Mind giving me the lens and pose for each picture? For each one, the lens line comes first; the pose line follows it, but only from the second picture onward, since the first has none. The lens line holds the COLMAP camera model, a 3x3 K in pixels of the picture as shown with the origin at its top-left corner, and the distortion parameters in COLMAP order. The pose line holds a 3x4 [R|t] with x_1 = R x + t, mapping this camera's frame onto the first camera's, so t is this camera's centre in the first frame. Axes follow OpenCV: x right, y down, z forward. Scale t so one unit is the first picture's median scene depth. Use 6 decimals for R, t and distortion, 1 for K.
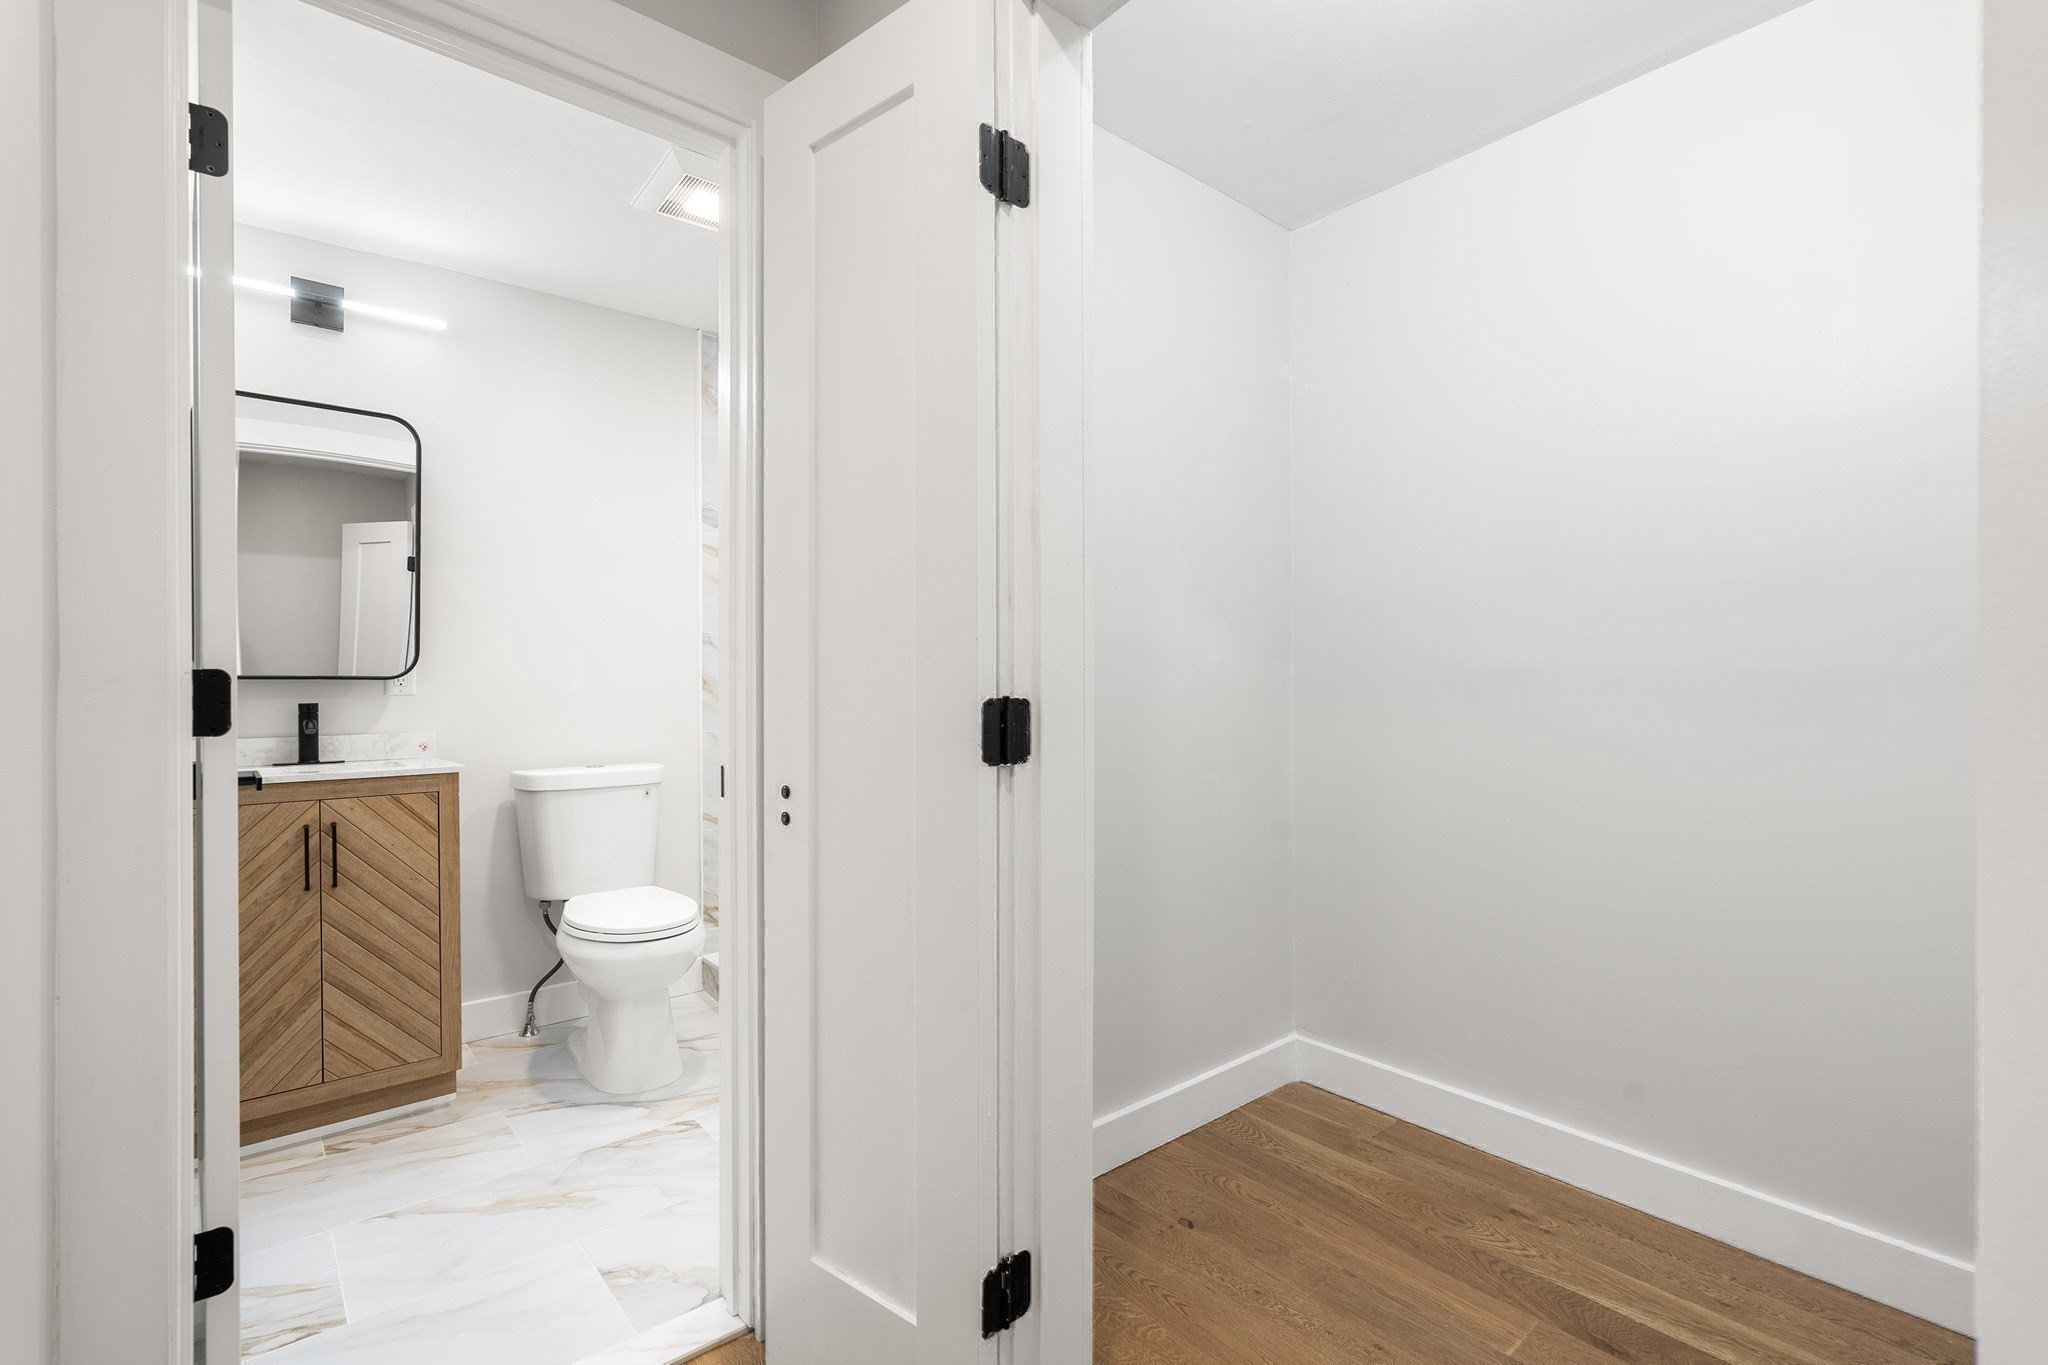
lens RADIAL K [[930.6, 0, 1021.3], [0, 930.6, 689.2], [0, 0, 1]] dist [-0.008392, 0.001711]
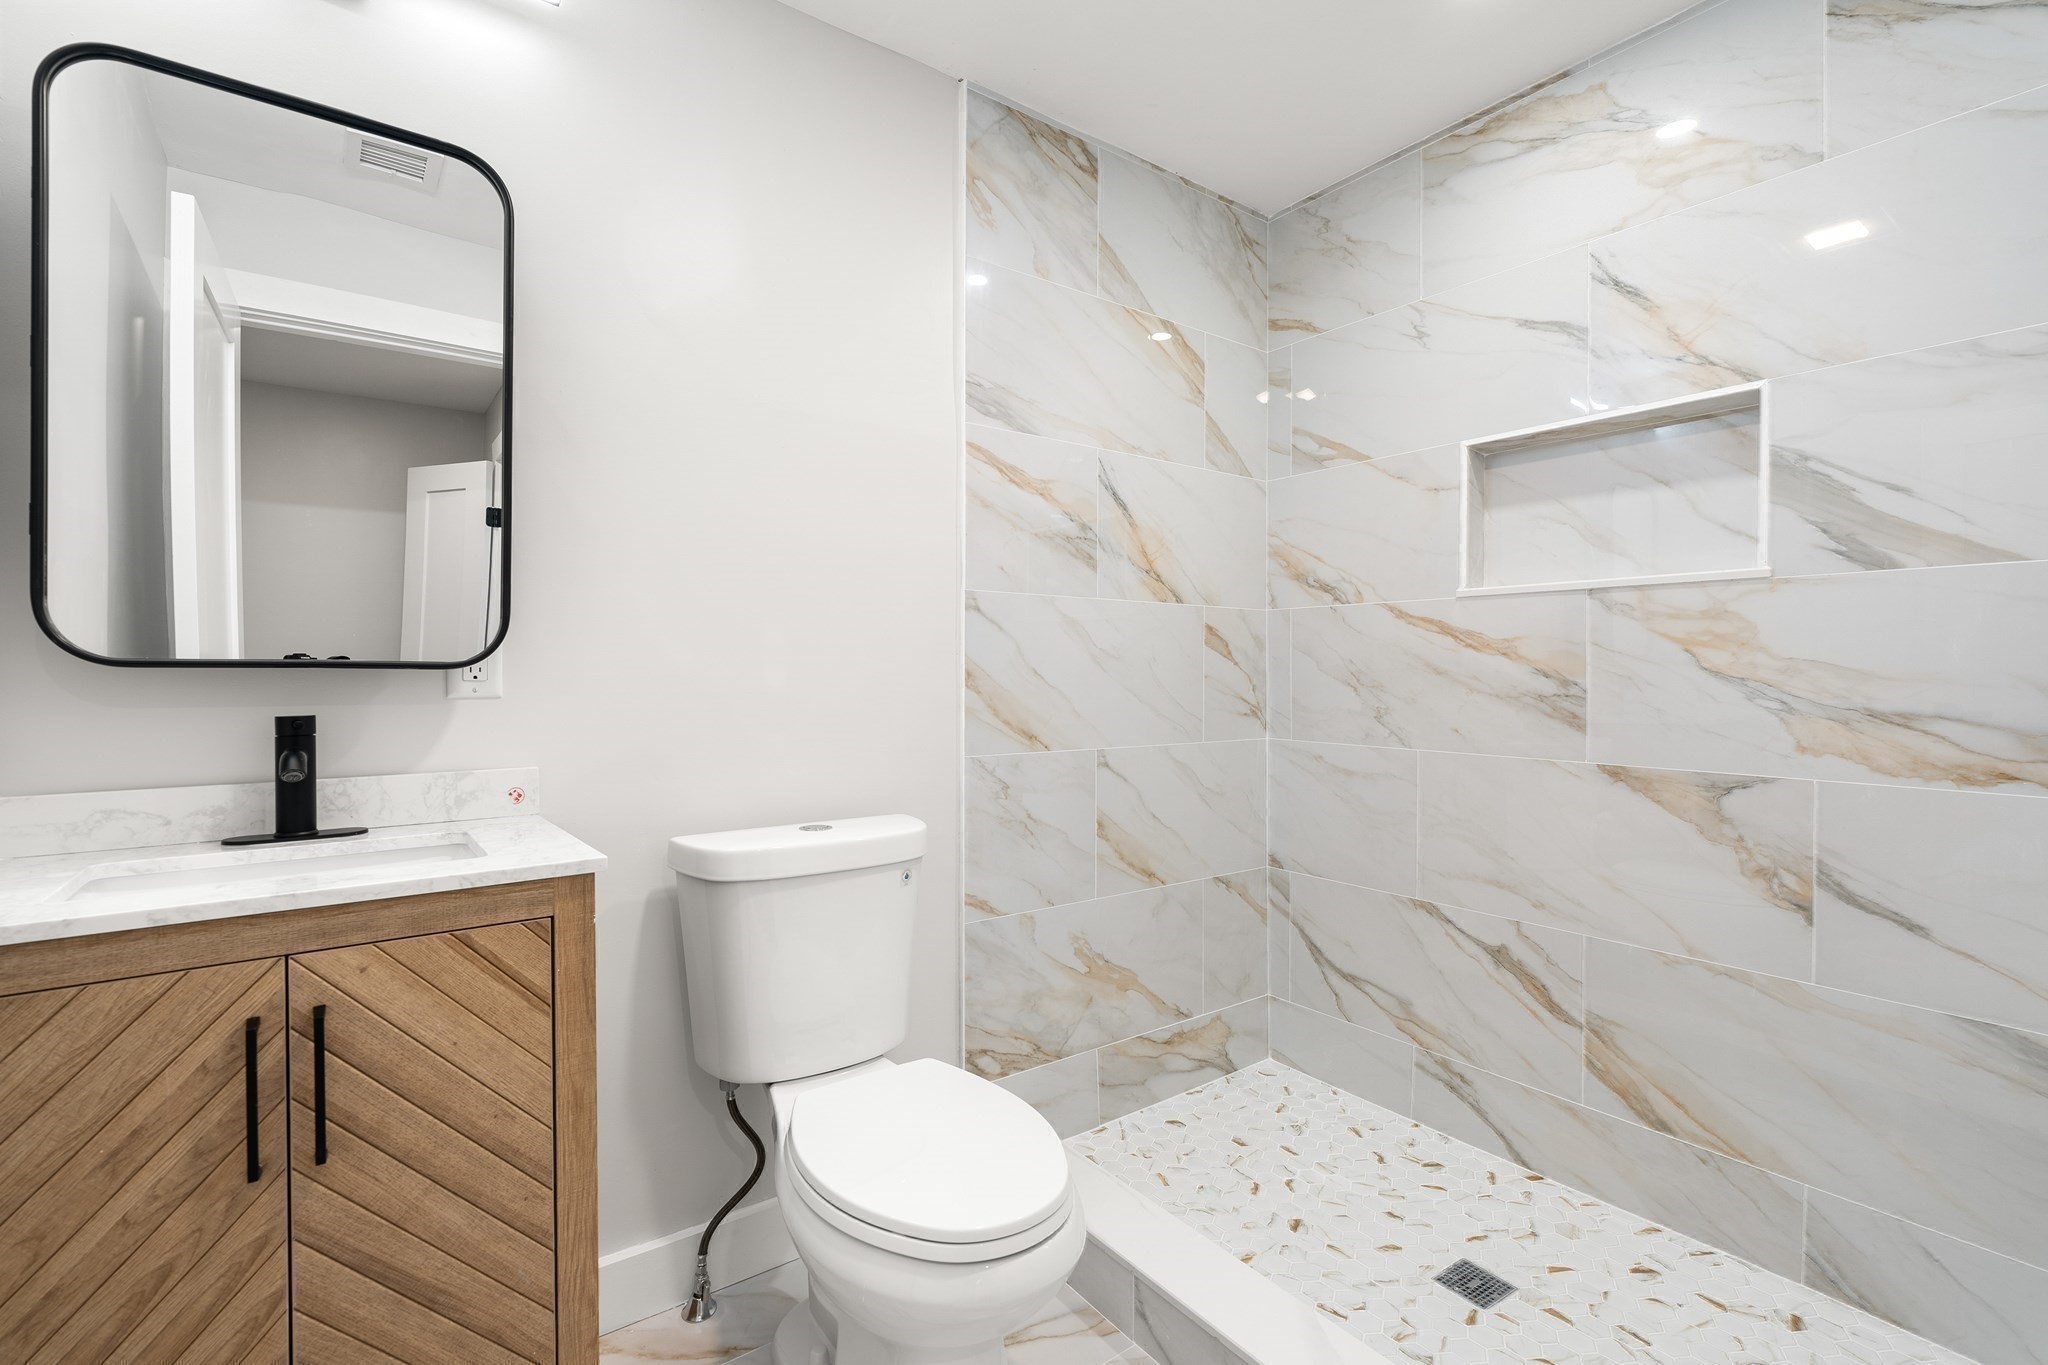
lens RADIAL K [[930.6, 0, 1025.4], [0, 930.6, 683.0], [0, 0, 1]] dist [-0.008392, 0.001711]
pose [[0.998272, 0.005949, -0.058460, -0.372507], [-0.005556, 0.999961, 0.006873, -0.008853], [0.058499, -0.006536, 0.998266, 0.562389]]
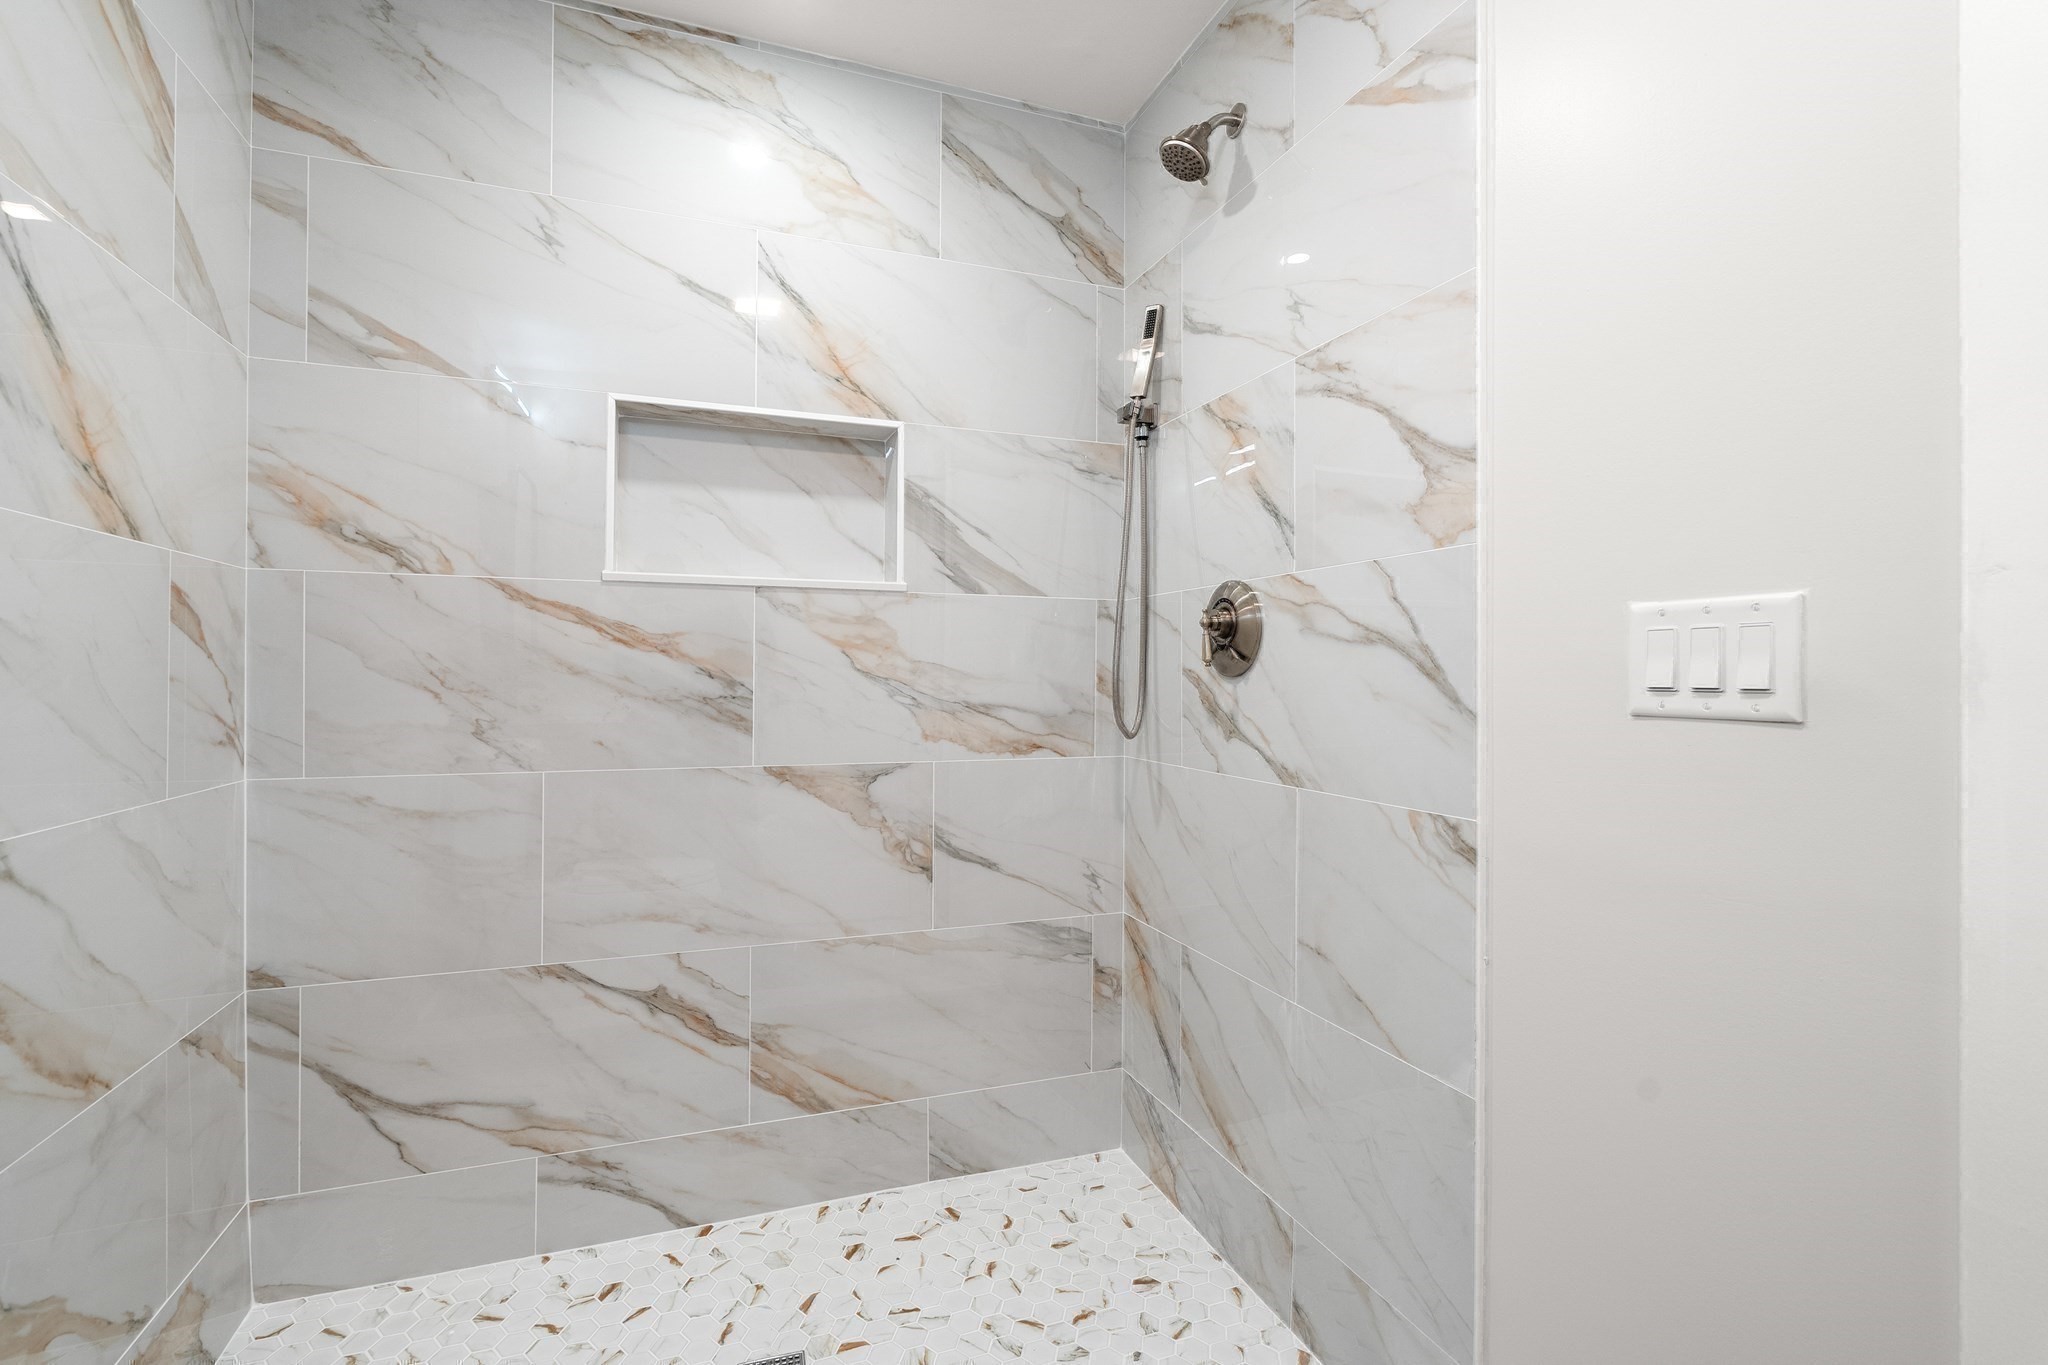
lens RADIAL K [[930.6, 0, 1030.7], [0, 930.6, 669.0], [0, 0, 1]] dist [-0.008392, 0.001711]
pose [[0.323690, 0.008398, 0.946126, -0.630512], [-0.001590, 0.999964, -0.008332, -0.012554], [-0.946162, 0.001192, 0.323692, 0.983506]]
